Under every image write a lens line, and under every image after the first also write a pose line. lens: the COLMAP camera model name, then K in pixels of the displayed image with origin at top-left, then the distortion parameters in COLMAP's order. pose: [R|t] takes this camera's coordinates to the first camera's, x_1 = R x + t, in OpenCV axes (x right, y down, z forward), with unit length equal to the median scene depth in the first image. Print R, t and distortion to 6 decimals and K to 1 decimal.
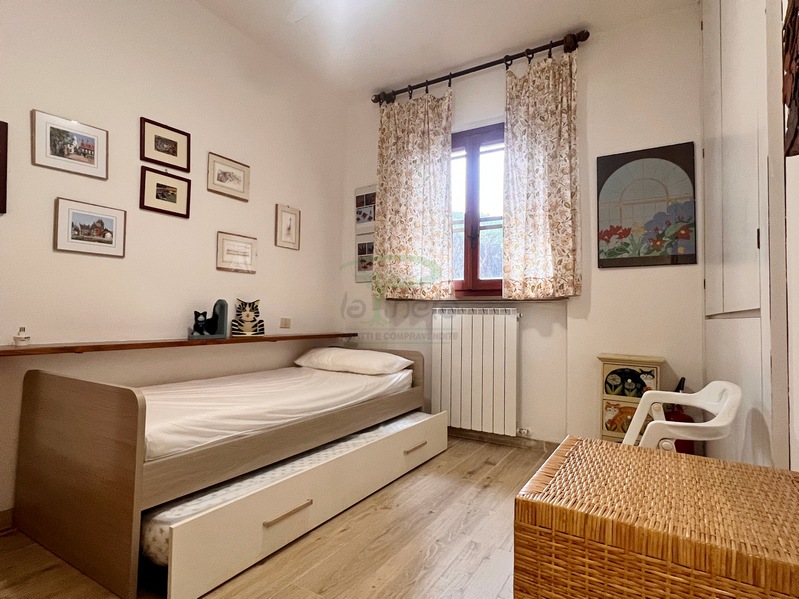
lens RADIAL K [[427.2, 0, 399.5], [0, 427.2, 299.5], [0, 0, 1]] dist [-0.001745, -0.000263]
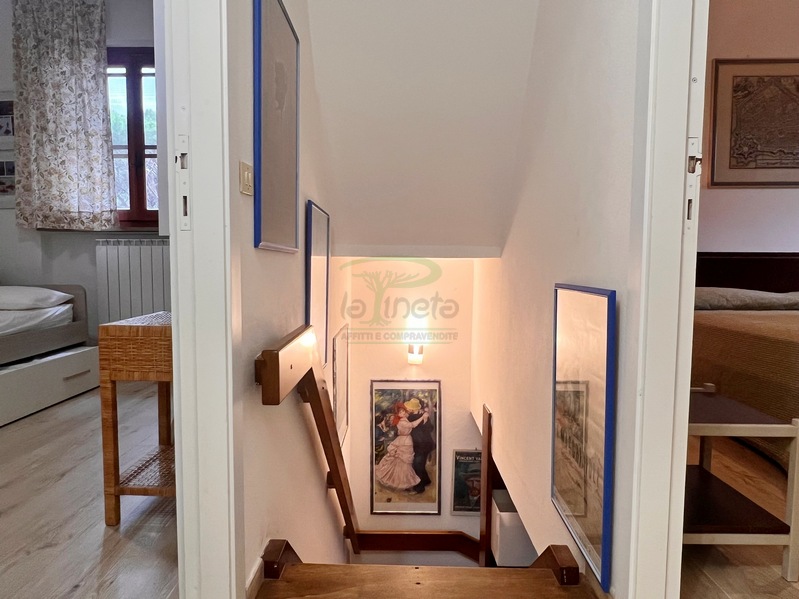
lens RADIAL K [[543.6, 0, 388.6], [0, 543.6, 300.6], [0, 0, 1]] dist [-0.001855, -0.000959]
pose [[0.867227, -0.054281, 0.494946, 0.037994], [-0.006025, 0.992823, 0.119439, 0.007230], [-0.497877, -0.106562, 0.860676, -0.354672]]
